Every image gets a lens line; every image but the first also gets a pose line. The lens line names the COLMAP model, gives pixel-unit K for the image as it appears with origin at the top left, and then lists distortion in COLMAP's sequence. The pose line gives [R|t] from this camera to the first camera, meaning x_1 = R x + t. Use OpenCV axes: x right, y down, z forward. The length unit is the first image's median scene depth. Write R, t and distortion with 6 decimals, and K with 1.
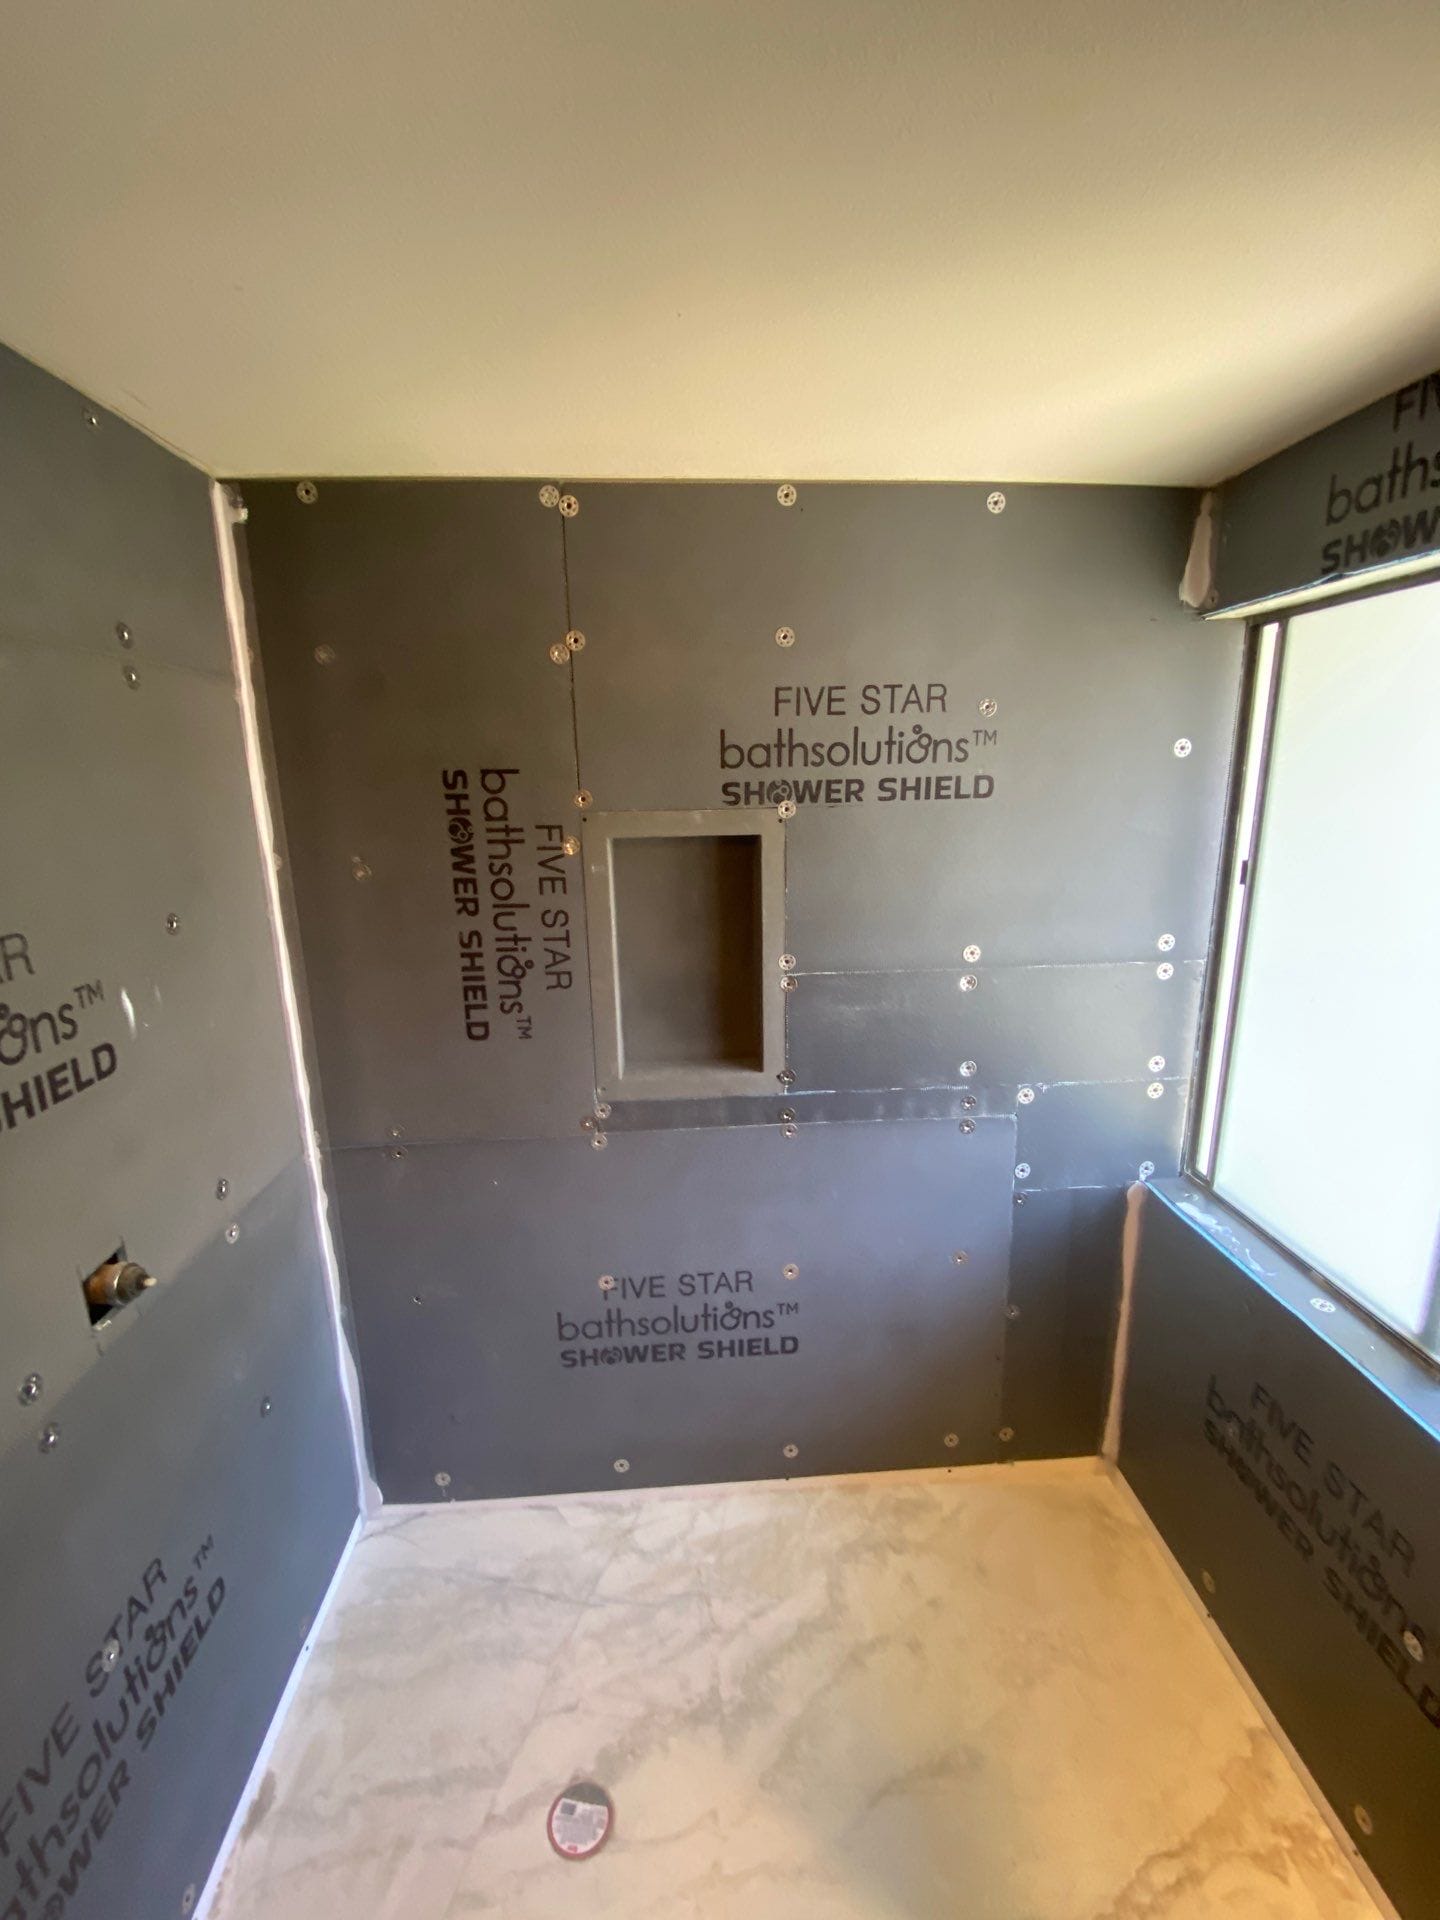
lens RADIAL K [[770.5, 0, 719.9], [0, 770.5, 955.4], [0, 0, 1]] dist [0.009027, -0.013381]
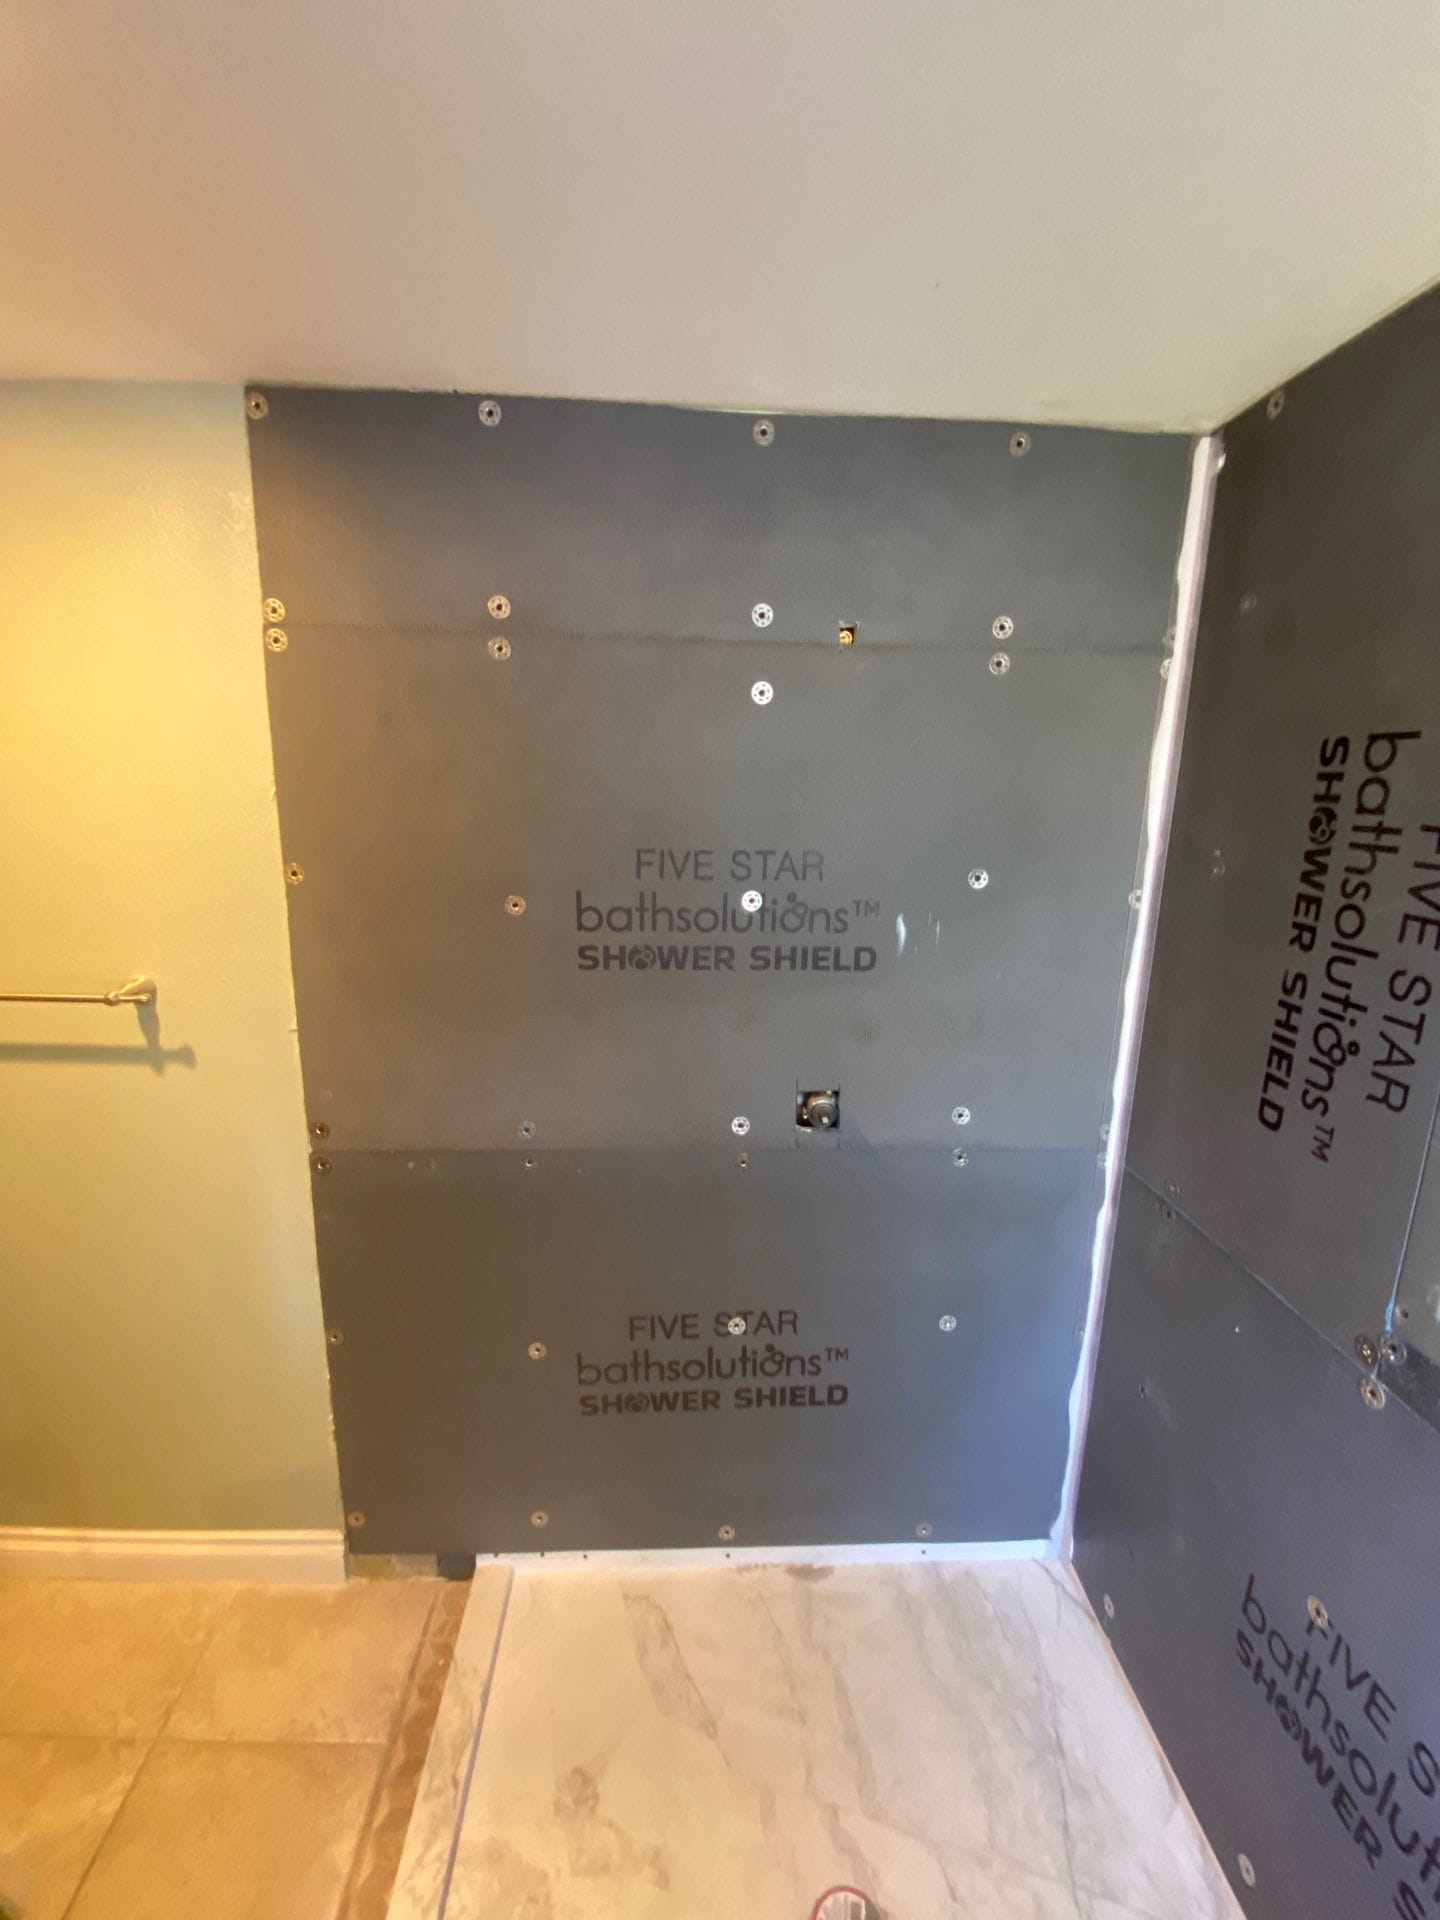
lens RADIAL K [[768.6, 0, 717.0], [0, 768.6, 949.3], [0, 0, 1]] dist [0.009873, -0.017729]
pose [[-0.014184, 0.218345, -0.975769, 0.350136], [-0.244219, 0.945555, 0.215134, -0.072893], [0.969616, 0.241353, 0.039912, 0.472776]]
